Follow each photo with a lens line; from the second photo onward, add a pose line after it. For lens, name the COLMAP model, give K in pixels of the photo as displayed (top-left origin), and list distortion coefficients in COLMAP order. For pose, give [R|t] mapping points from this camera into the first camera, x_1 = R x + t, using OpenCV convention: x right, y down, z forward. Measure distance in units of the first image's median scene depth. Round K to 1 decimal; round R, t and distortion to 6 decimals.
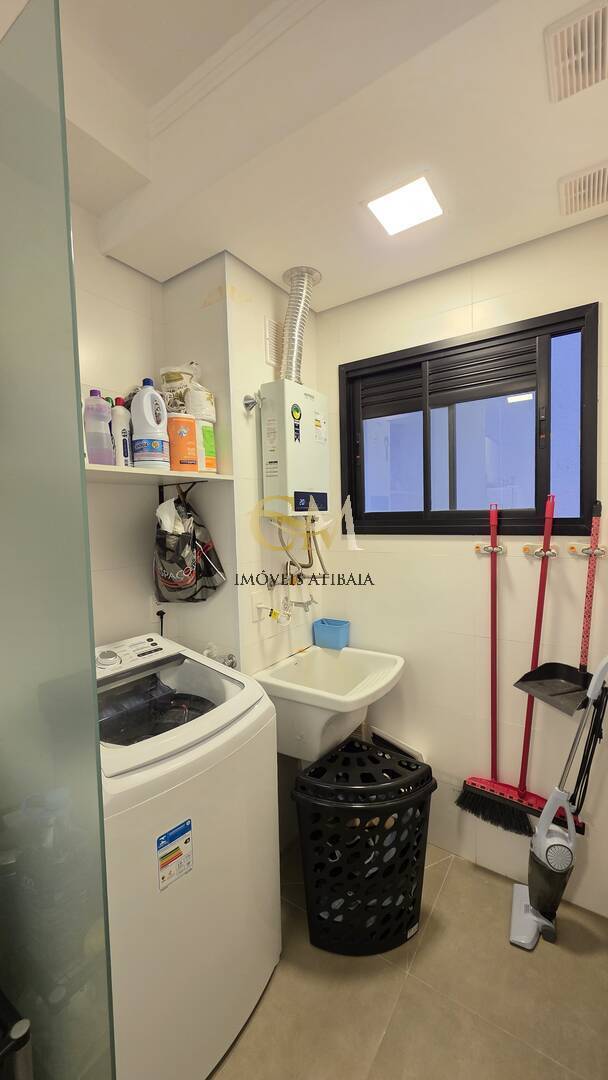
lens RADIAL K [[430.7, 0, 304.0], [0, 430.7, 540.0], [0, 0, 1]] dist [-0.000304, 0.002732]
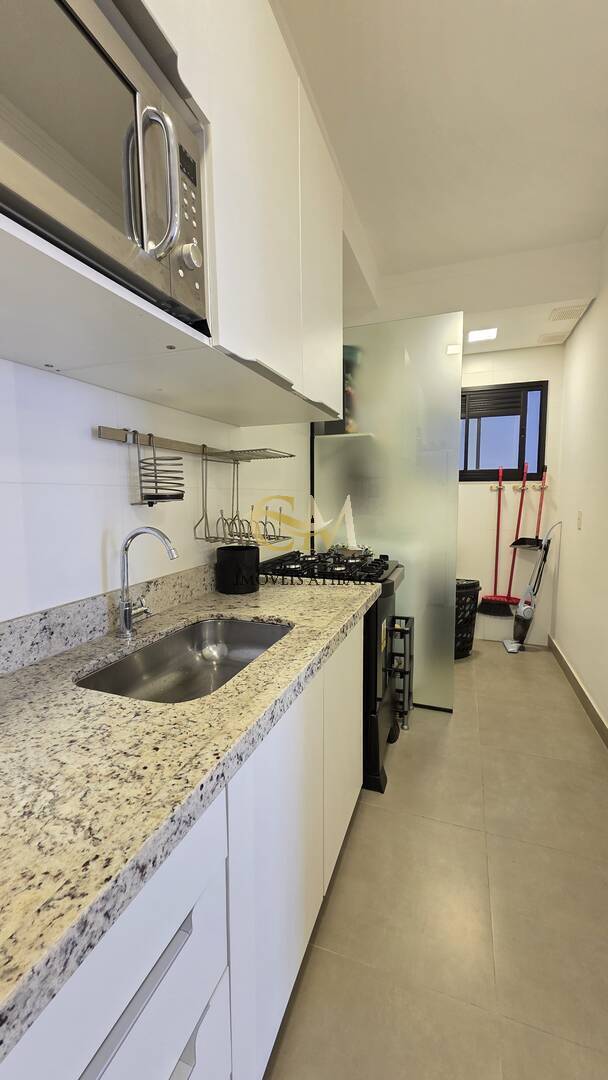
lens RADIAL K [[430.7, 0, 304.0], [0, 430.7, 540.0], [0, 0, 1]] dist [-0.000304, 0.002732]
pose [[0.973938, -0.007004, 0.226704, -1.058832], [-0.004353, 0.998762, 0.049558, 0.190576], [-0.226771, -0.049253, 0.972702, -0.938122]]
